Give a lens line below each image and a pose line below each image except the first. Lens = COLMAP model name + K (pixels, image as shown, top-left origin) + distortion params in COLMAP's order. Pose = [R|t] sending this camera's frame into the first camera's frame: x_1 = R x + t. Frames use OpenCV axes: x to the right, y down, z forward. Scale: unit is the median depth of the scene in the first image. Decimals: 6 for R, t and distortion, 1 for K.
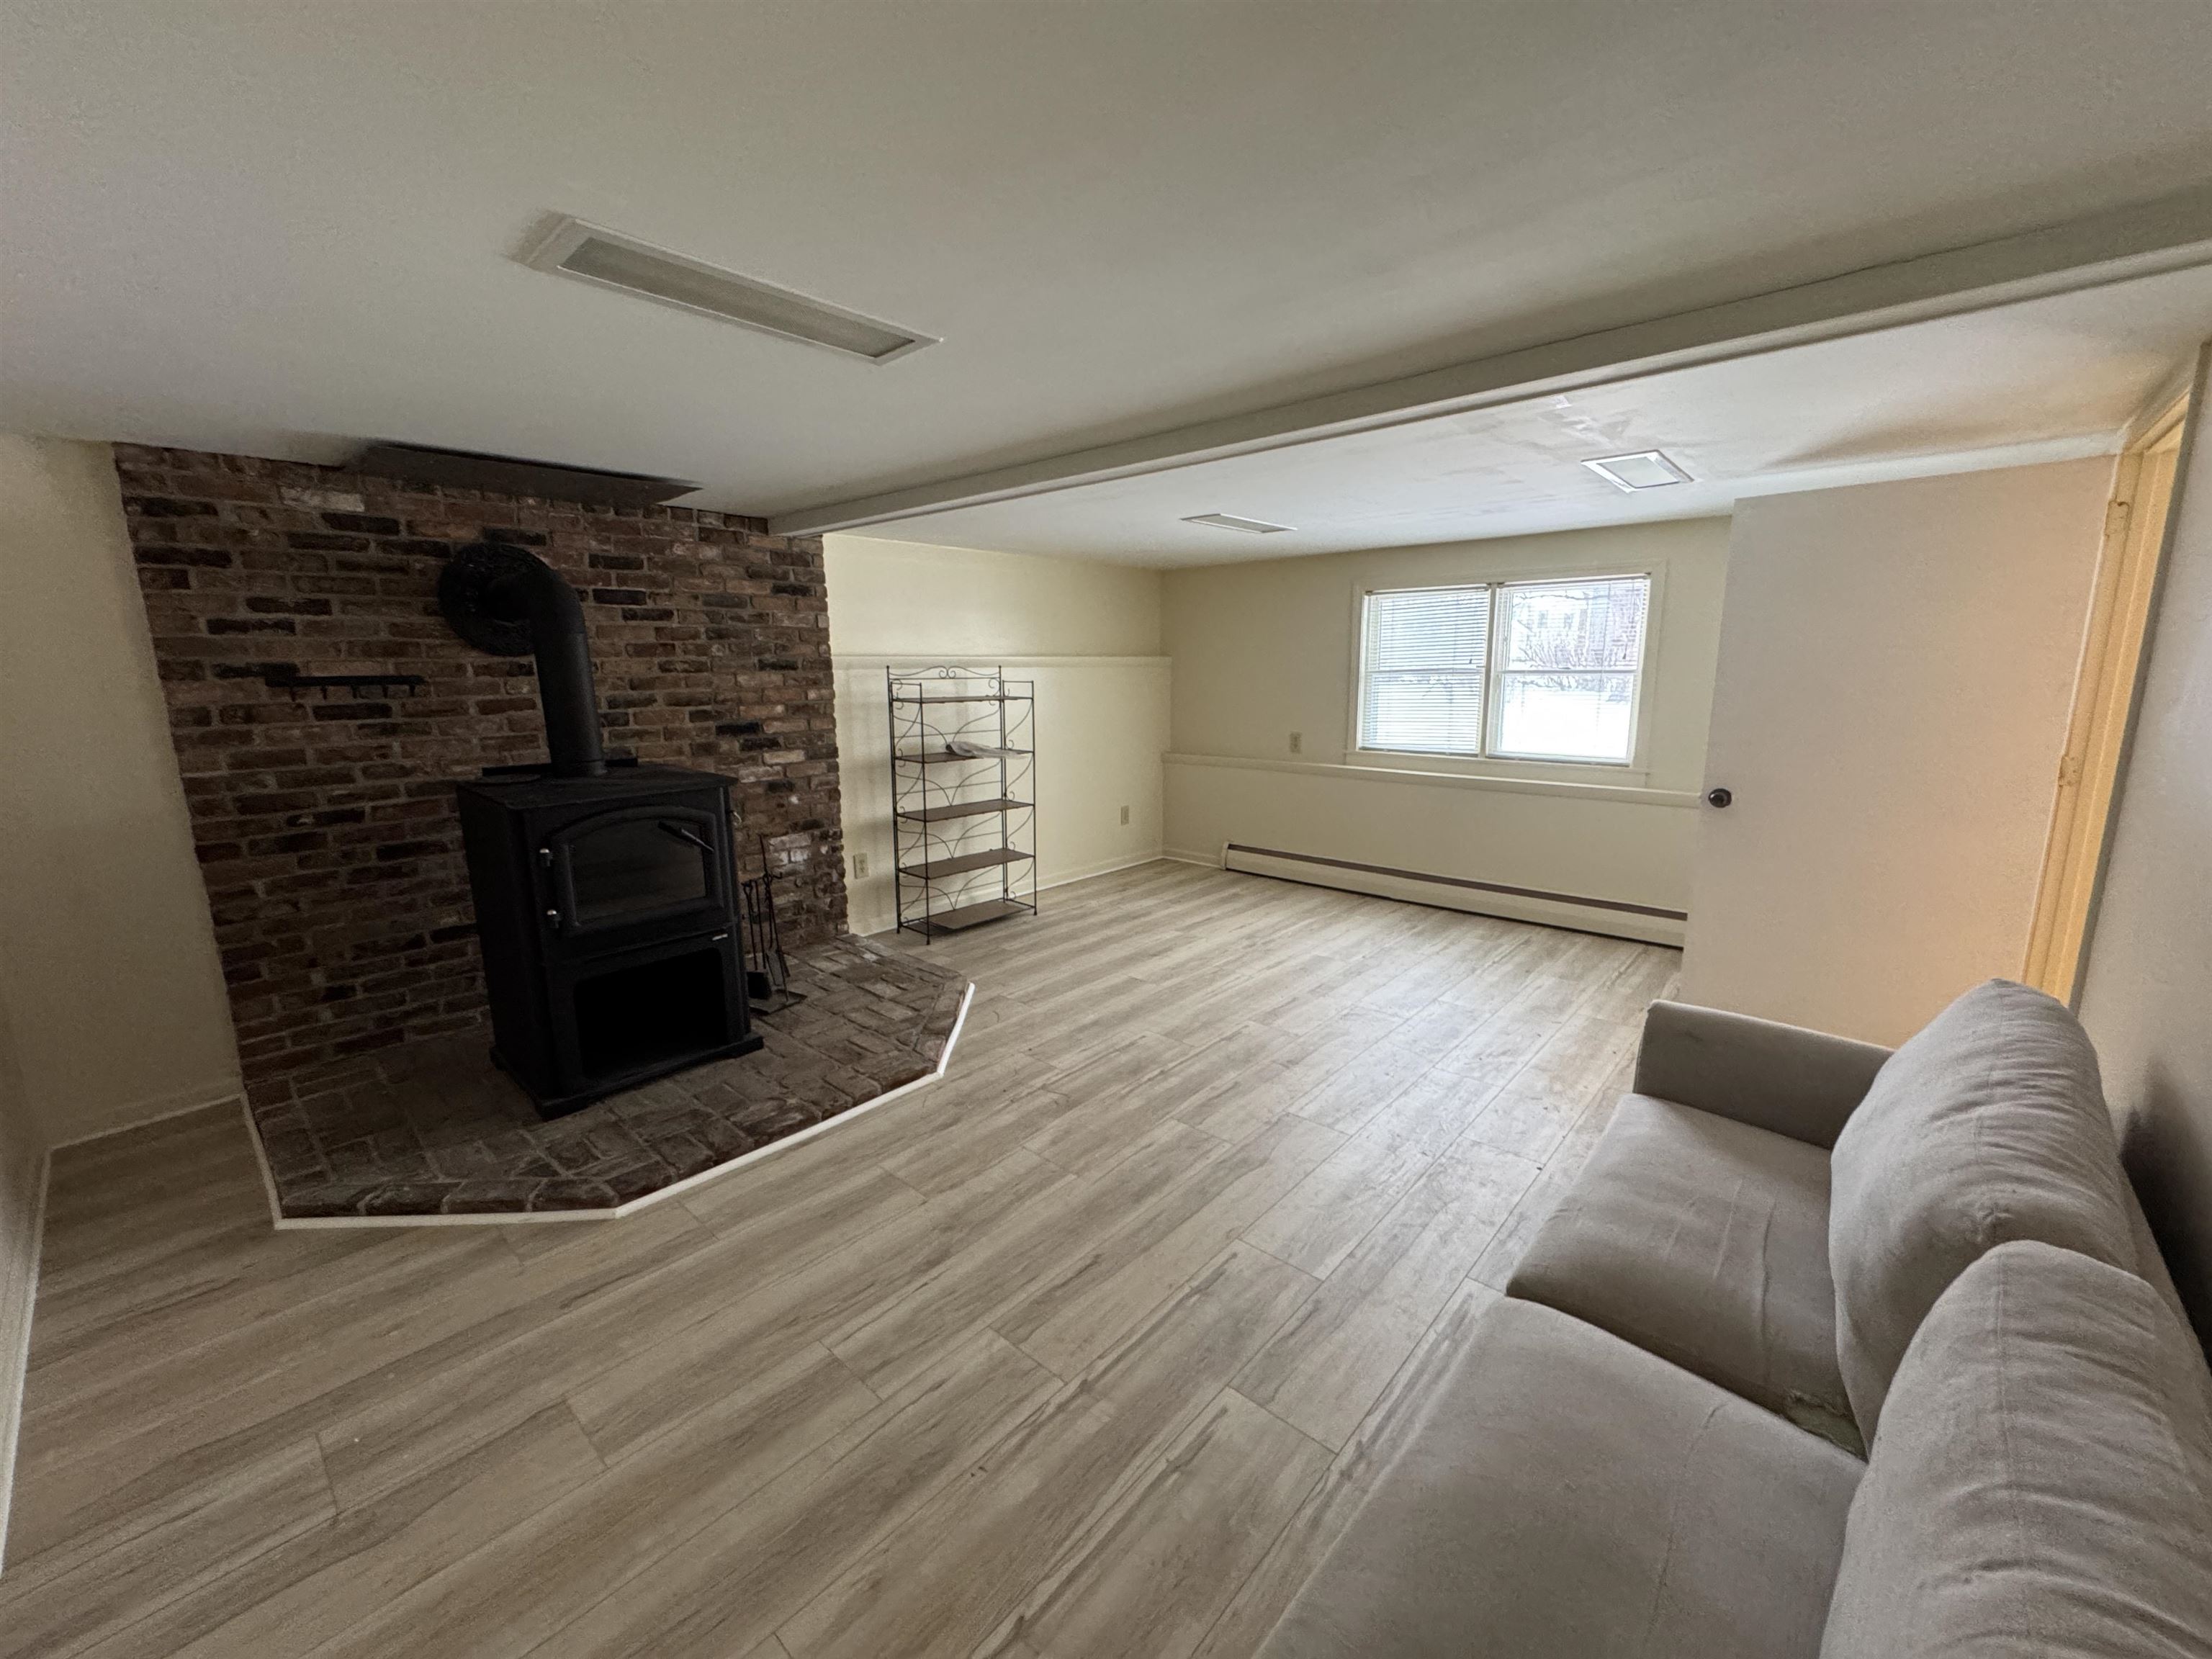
lens RADIAL K [[879.7, 0, 1106.0], [0, 879.7, 829.5], [0, 0, 1]] dist [-0.005924, -0.000180]
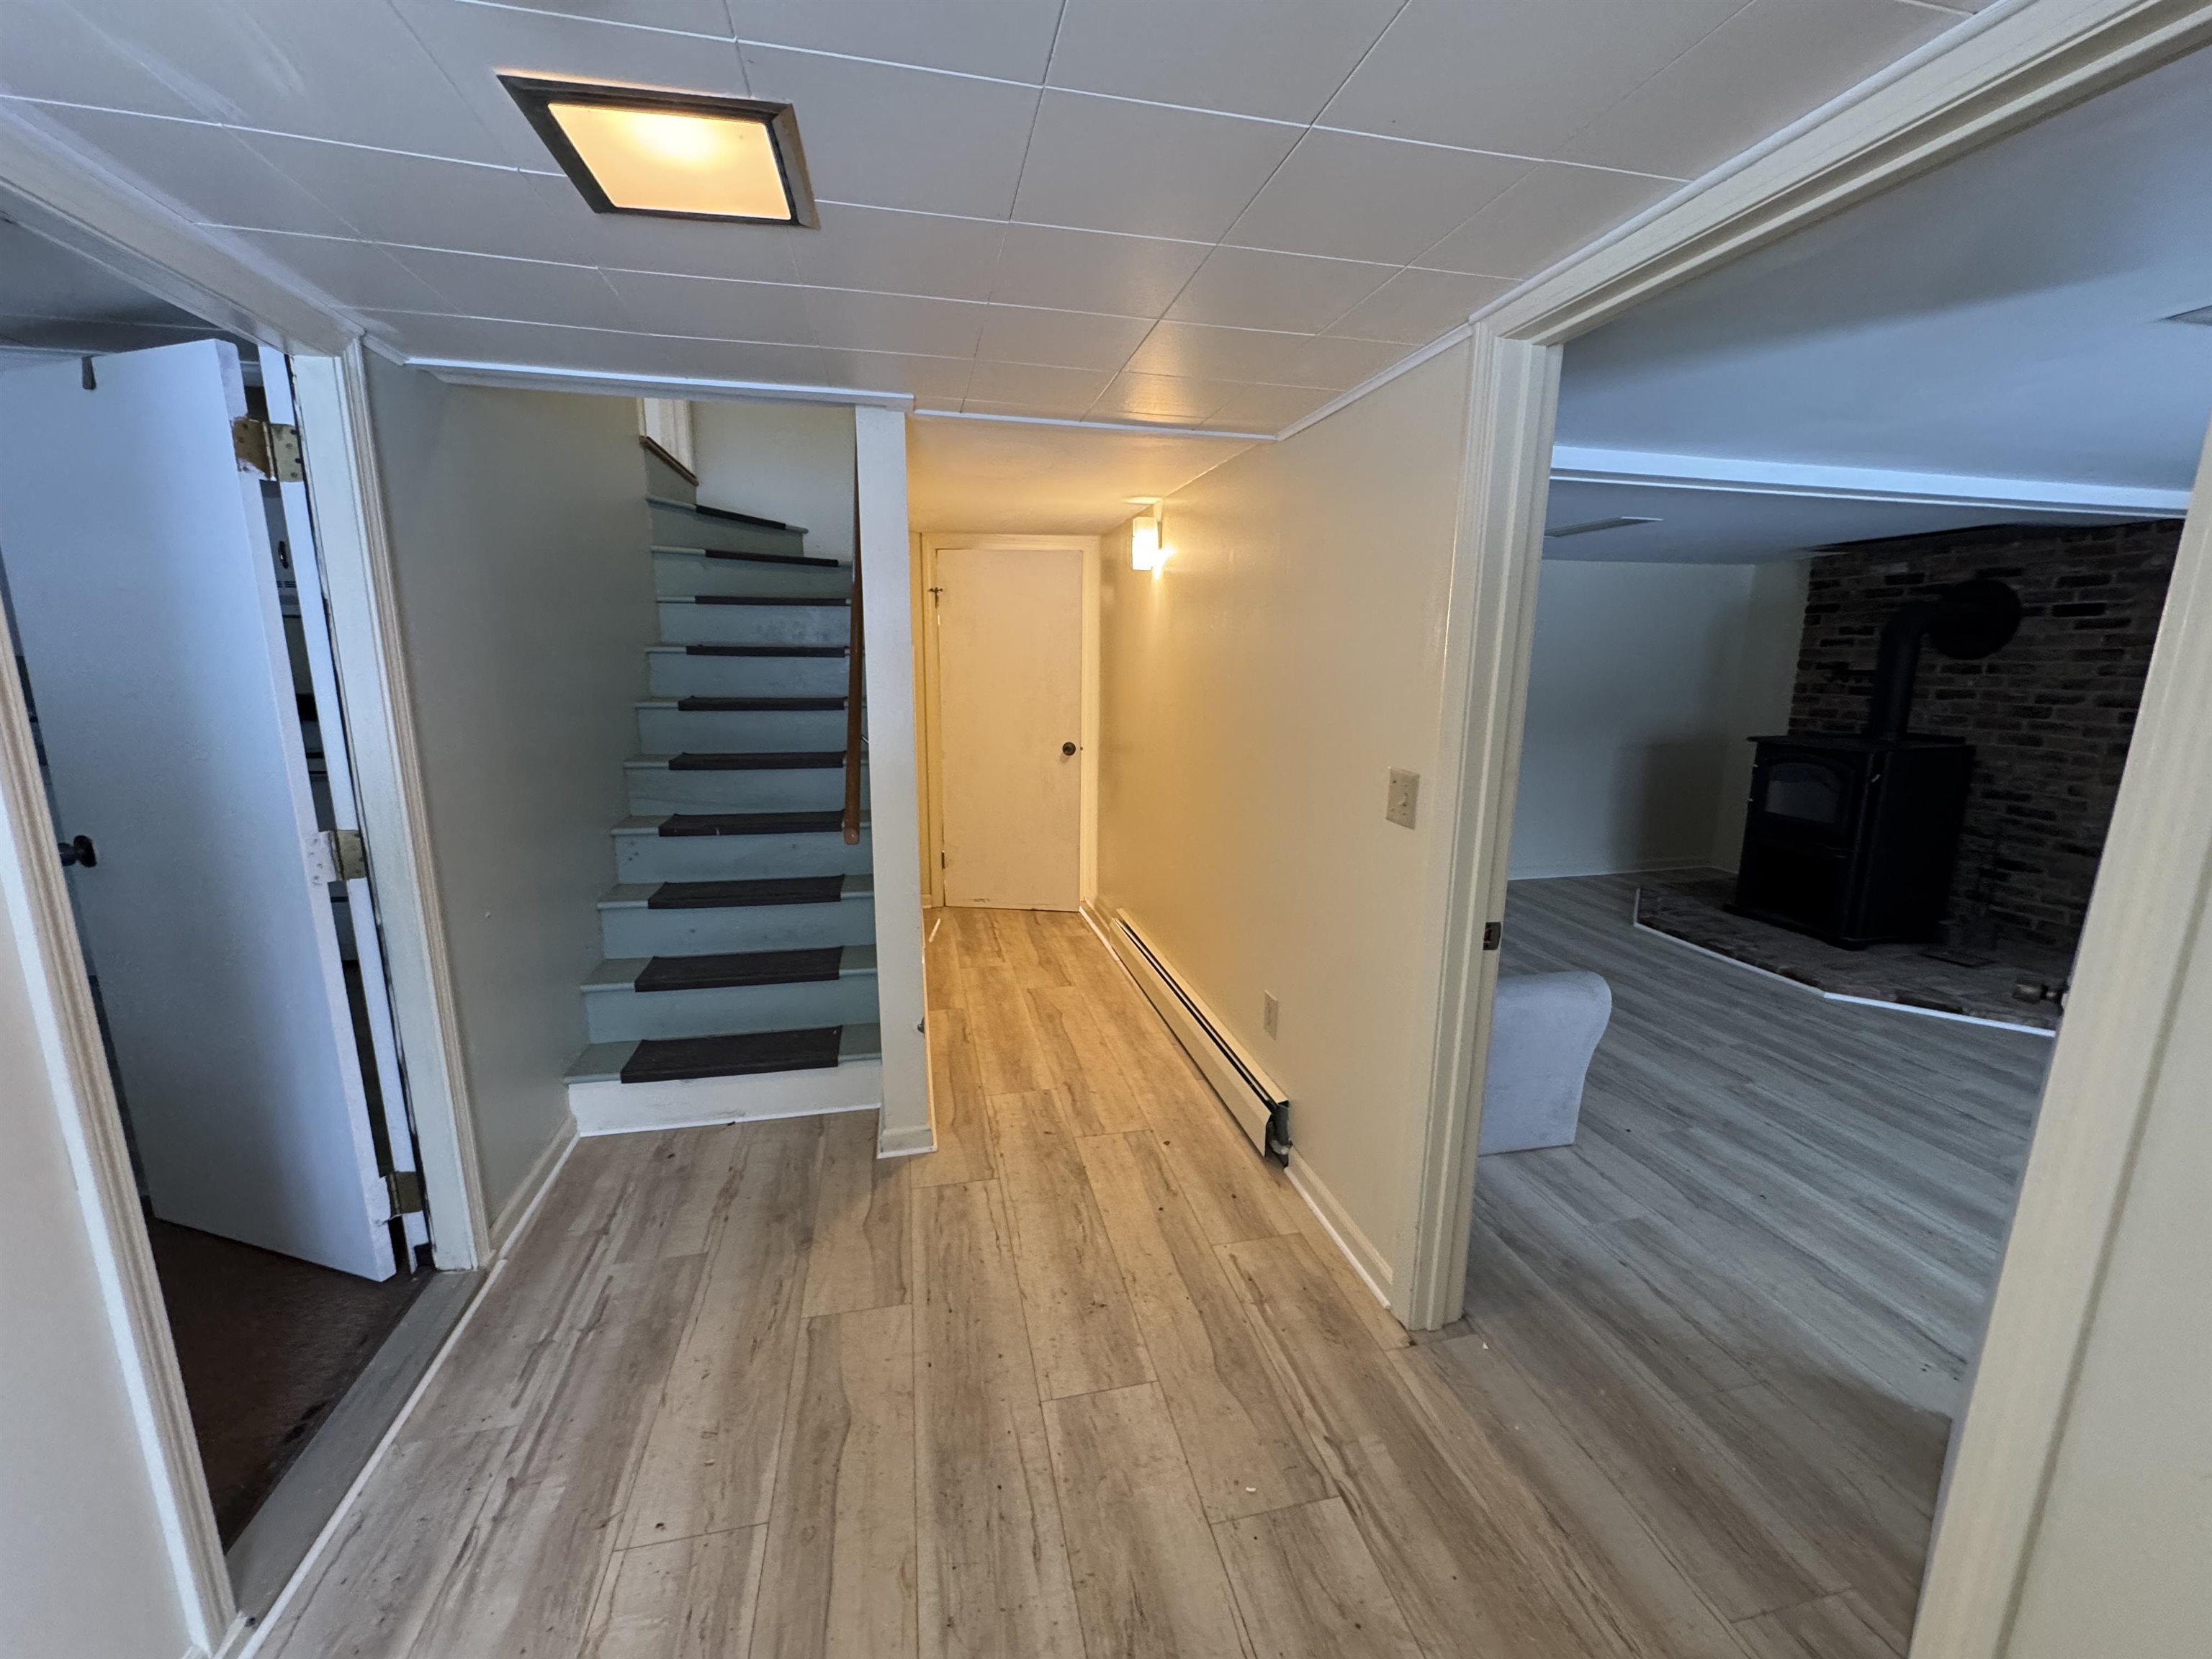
lens RADIAL K [[879.7, 0, 1106.0], [0, 879.7, 829.5], [0, 0, 1]] dist [-0.005924, -0.000180]
pose [[-0.577787, 0.161539, -0.800042, 1.245475], [-0.156490, 0.940107, 0.302836, -0.146556], [0.801045, 0.300173, -0.517902, 0.687194]]
